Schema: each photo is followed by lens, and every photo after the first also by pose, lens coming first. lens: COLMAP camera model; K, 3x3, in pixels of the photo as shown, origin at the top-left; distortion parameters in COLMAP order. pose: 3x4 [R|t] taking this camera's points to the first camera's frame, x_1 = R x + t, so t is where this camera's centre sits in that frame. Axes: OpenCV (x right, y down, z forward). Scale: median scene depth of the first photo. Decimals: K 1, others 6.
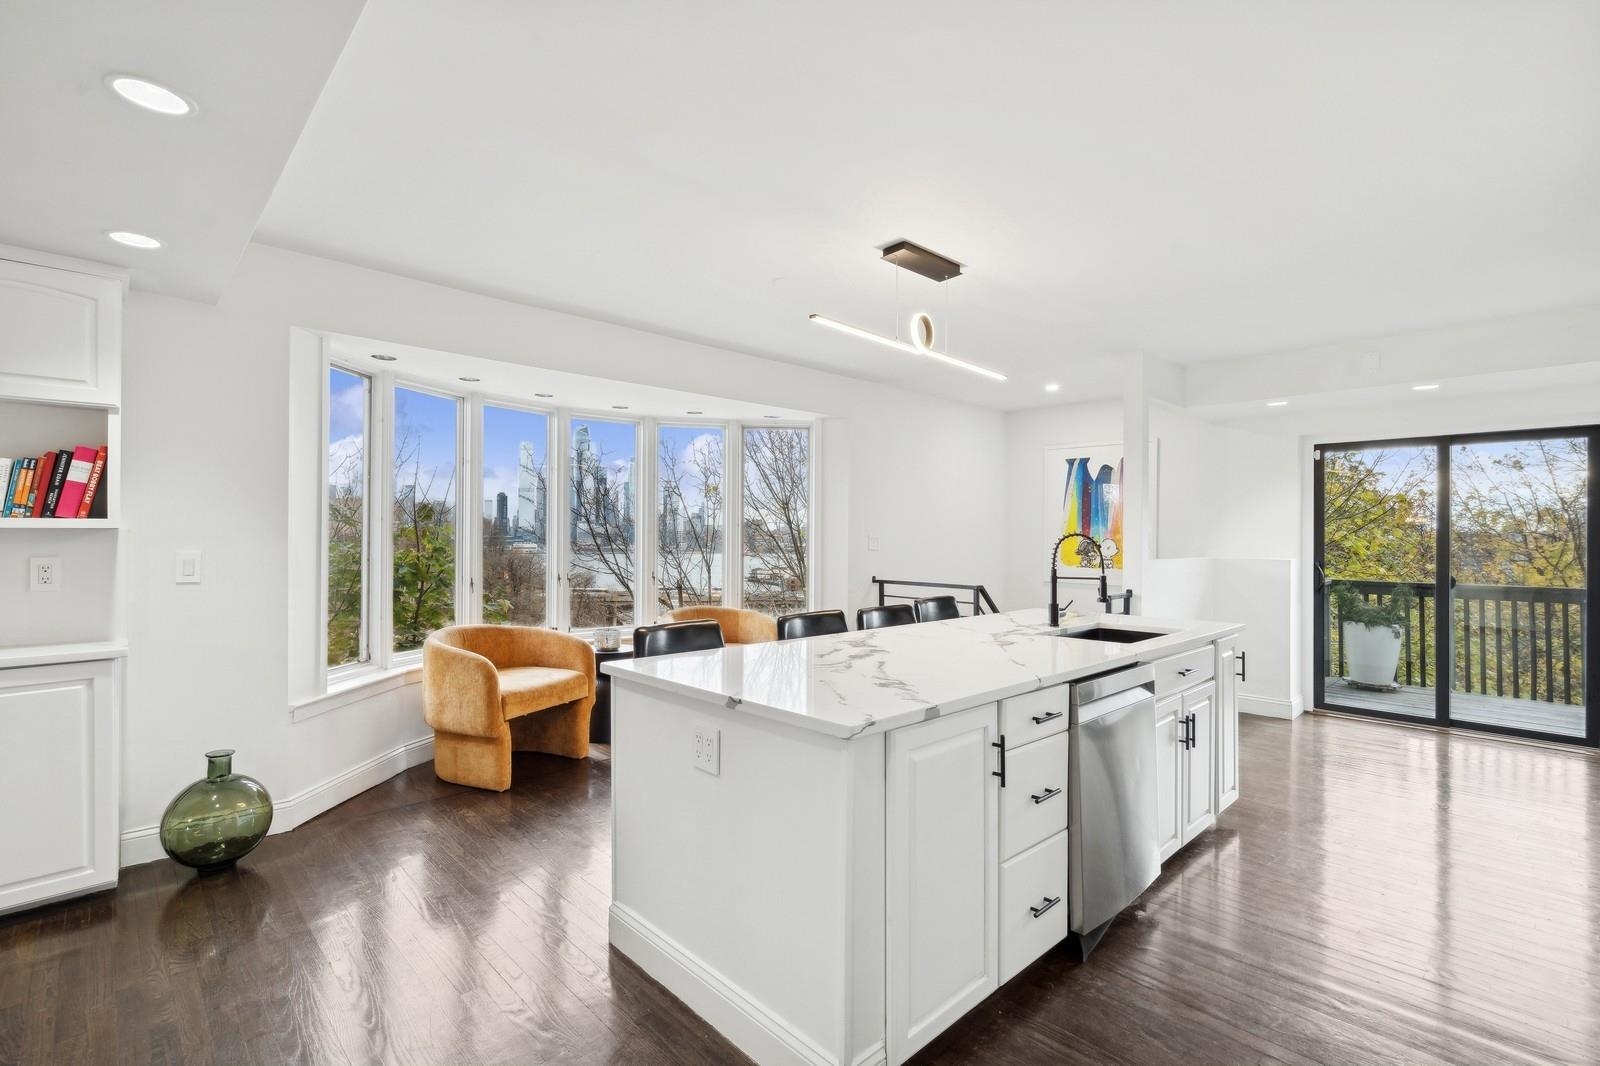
lens RADIAL K [[741.4, 0, 802.8], [0, 741.4, 530.5], [0, 0, 1]] dist [-0.000772, 0.000662]
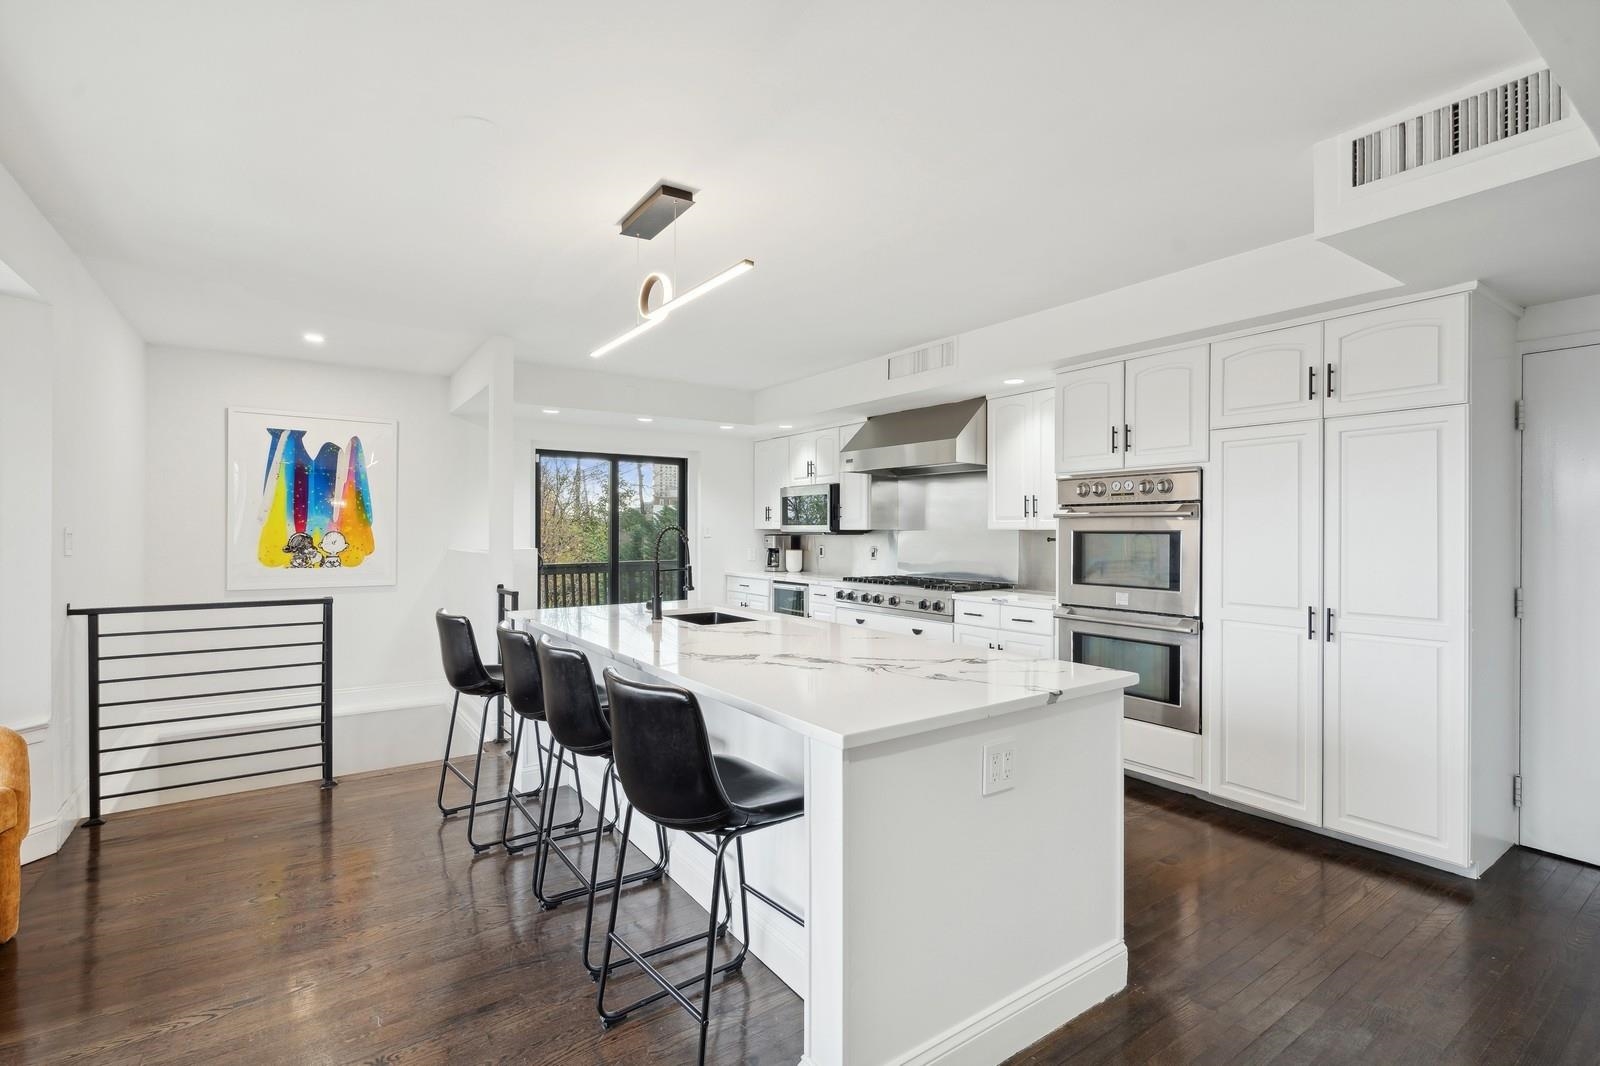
lens RADIAL K [[741.4, 0, 804.2], [0, 741.4, 530.4], [0, 0, 1]] dist [-0.000772, 0.000662]
pose [[0.149677, -0.007190, 0.988709, -0.358414], [-0.005698, 0.999951, 0.008134, -0.000336], [-0.988718, -0.006851, 0.149629, 0.372259]]
